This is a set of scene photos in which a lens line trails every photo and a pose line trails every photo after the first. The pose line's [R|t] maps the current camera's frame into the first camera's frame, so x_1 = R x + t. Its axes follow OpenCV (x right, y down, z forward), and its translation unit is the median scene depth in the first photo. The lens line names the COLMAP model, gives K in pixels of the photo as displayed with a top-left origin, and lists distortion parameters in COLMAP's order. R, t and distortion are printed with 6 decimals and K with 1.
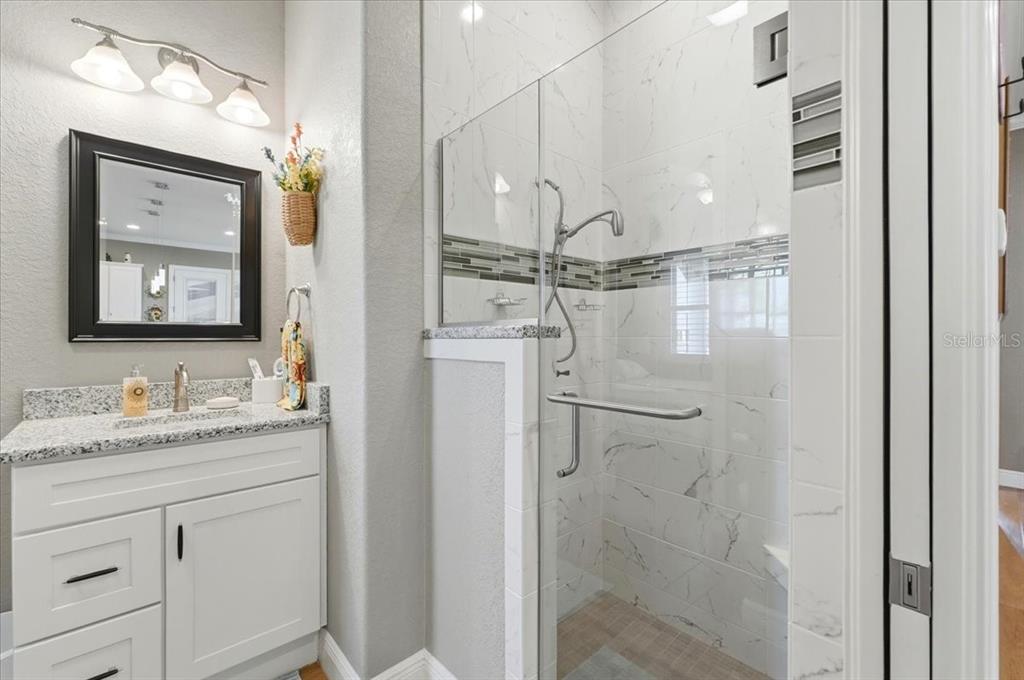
lens RADIAL K [[431.0, 0, 510.0], [0, 431.0, 338.2], [0, 0, 1]] dist [-0.002517, -0.000385]
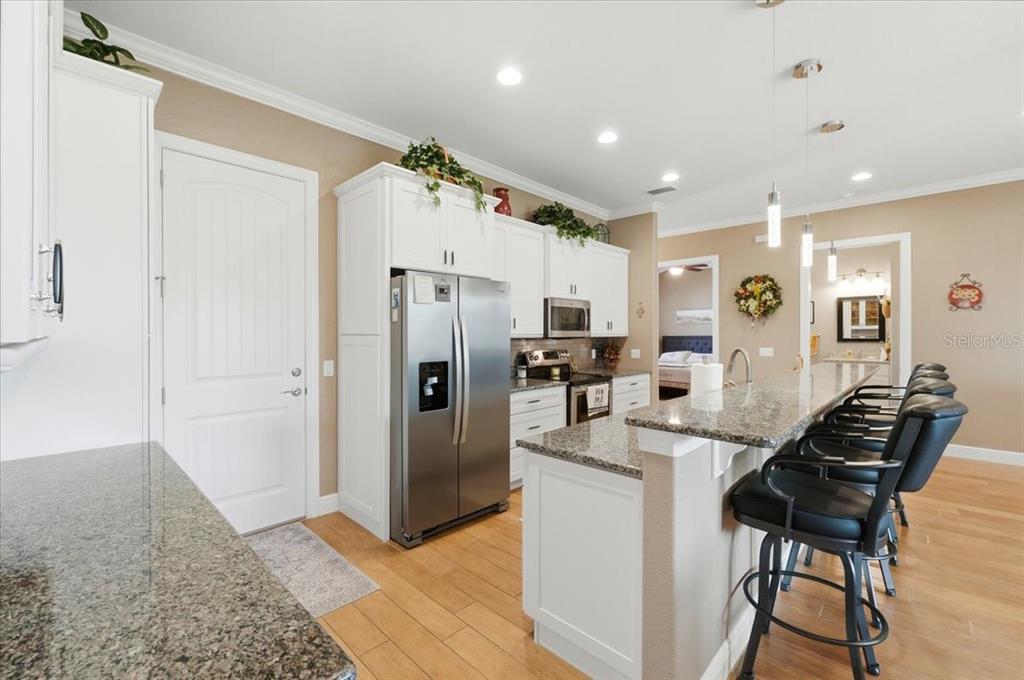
lens RADIAL K [[431.0, 0, 508.0], [0, 431.0, 335.8], [0, 0, 1]] dist [-0.002517, -0.000385]
pose [[0.083884, -0.000386, -0.996475, 3.325530], [-0.000928, 0.999999, -0.000465, -0.057579], [0.996475, 0.000963, 0.083883, -2.951915]]
